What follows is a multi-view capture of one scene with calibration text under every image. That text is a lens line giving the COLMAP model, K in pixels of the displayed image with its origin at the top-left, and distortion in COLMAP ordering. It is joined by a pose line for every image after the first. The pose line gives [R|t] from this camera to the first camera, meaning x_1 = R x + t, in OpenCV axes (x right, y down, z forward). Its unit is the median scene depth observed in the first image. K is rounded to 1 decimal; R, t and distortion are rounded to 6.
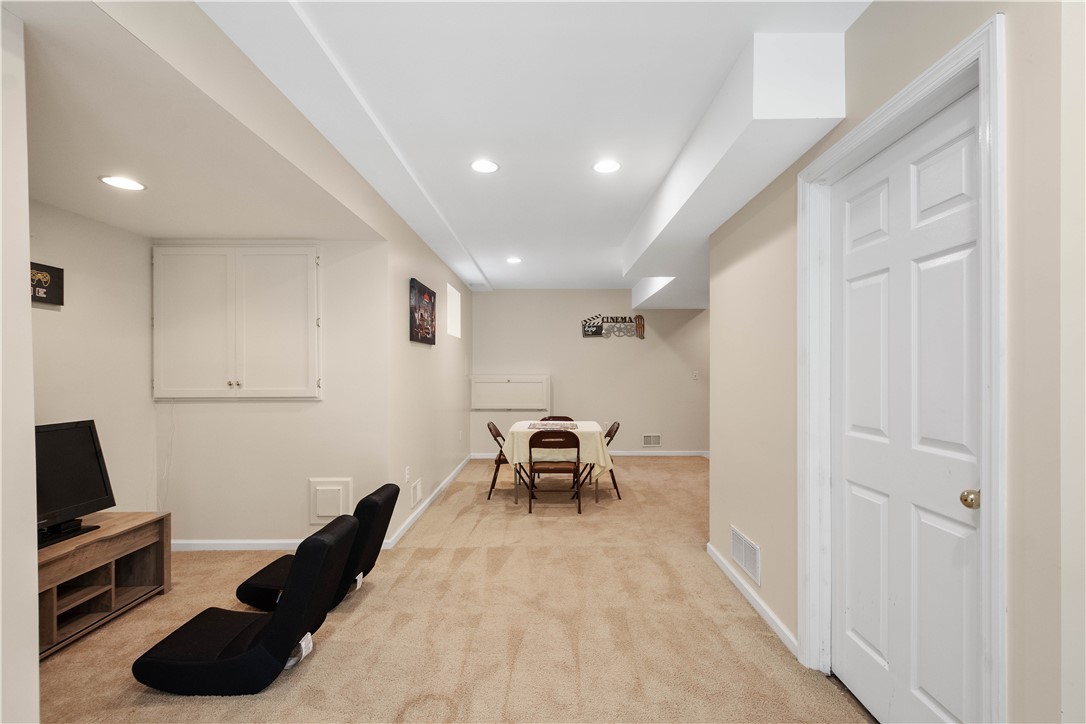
lens RADIAL K [[486.0, 0, 544.1], [0, 486.0, 376.4], [0, 0, 1]] dist [-0.000286, 0.000037]
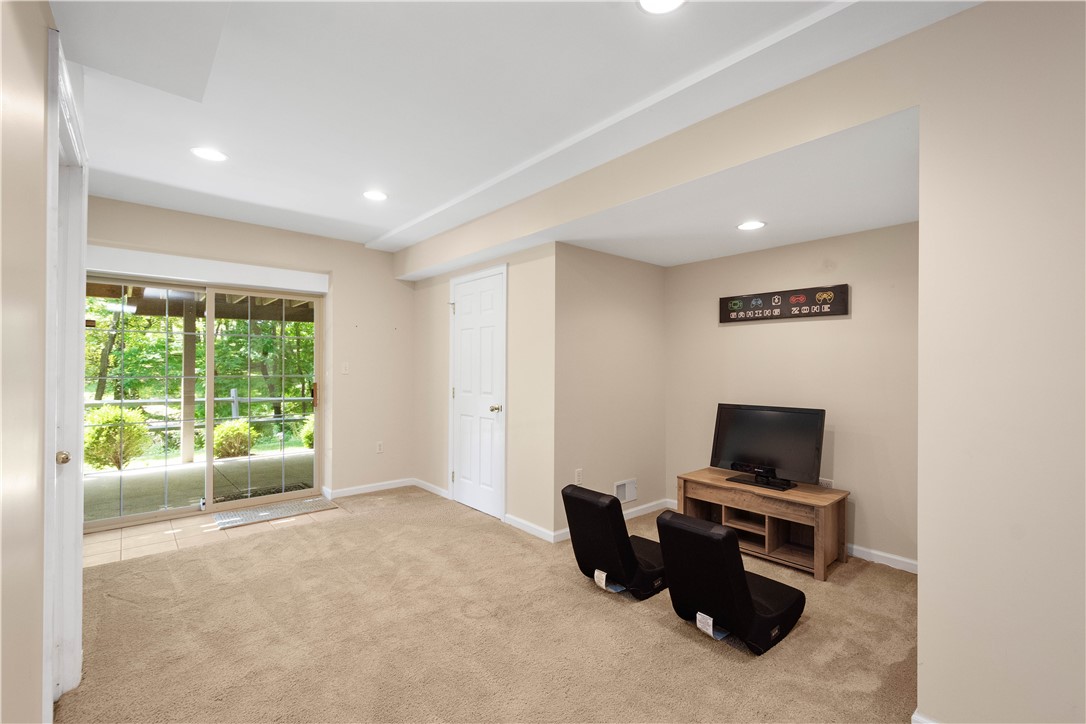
lens RADIAL K [[470.7, 0, 543.0], [0, 470.7, 362.0], [0, 0, 1]] dist [0.000442, 0.000019]
pose [[-0.745520, -0.004801, -0.666466, 0.391524], [-0.005362, 0.999985, -0.001206, -0.024622], [0.666462, 0.002674, -0.745534, 1.519617]]
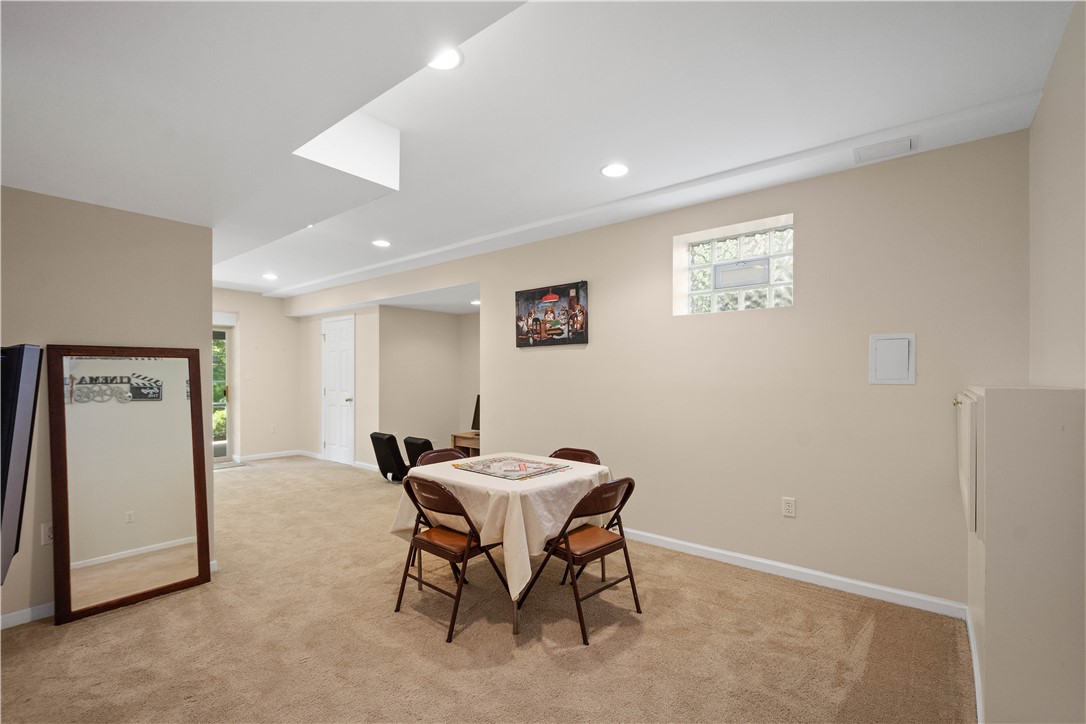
lens RADIAL K [[486.0, 0, 544.1], [0, 486.0, 376.4], [0, 0, 1]] dist [-0.000286, 0.000037]
pose [[-0.618134, 0.005380, -0.786054, 0.886531], [-0.003508, 0.999948, 0.009603, -0.030239], [0.786065, 0.008693, -0.618083, 2.698711]]
